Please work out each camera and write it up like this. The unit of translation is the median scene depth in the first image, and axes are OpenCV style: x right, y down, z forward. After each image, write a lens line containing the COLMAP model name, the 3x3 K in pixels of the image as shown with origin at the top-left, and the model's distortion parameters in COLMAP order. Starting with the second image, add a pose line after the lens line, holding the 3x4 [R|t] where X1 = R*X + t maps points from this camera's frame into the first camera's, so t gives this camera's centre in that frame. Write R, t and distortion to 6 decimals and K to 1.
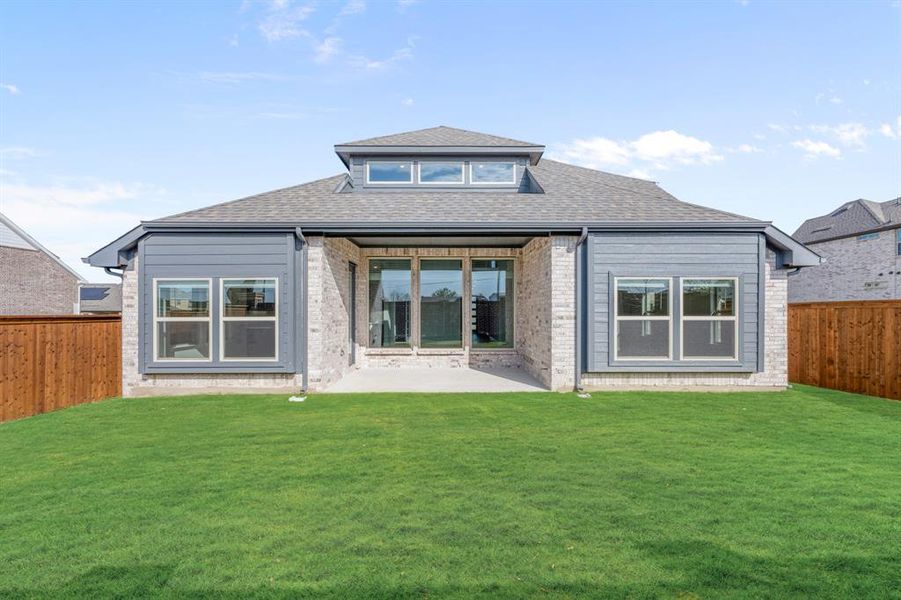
lens RADIAL K [[372.5, 0, 445.5], [0, 372.5, 315.2], [0, 0, 1]] dist [-0.008383, 0.000578]
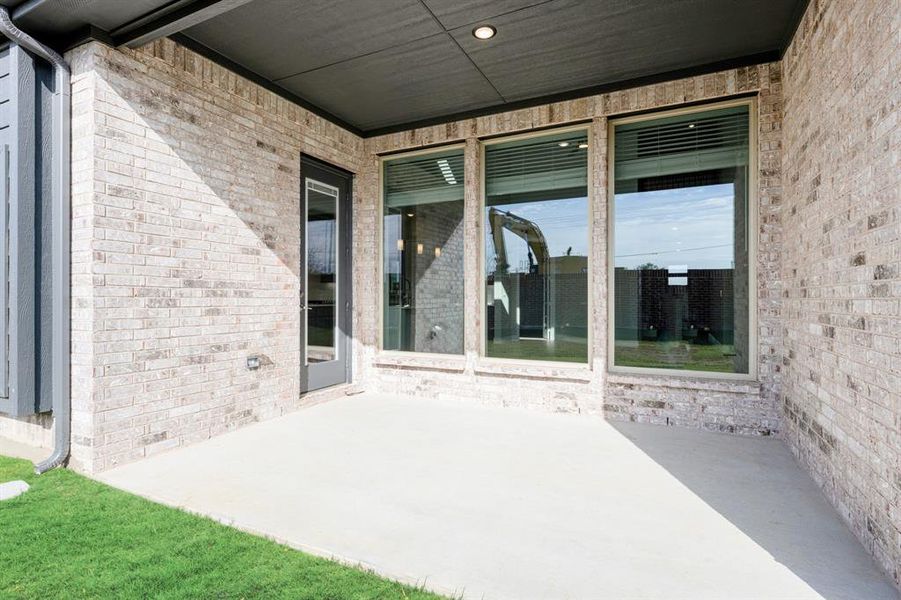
lens RADIAL K [[454.5, 0, 445.6], [0, 454.5, 295.3], [0, 0, 1]] dist [0.004386, -0.000853]
pose [[0.907960, -0.000140, -0.419056, 0.109070], [-0.004469, 0.999940, -0.010016, 0.024750], [0.419032, 0.010967, 0.907905, 0.524285]]
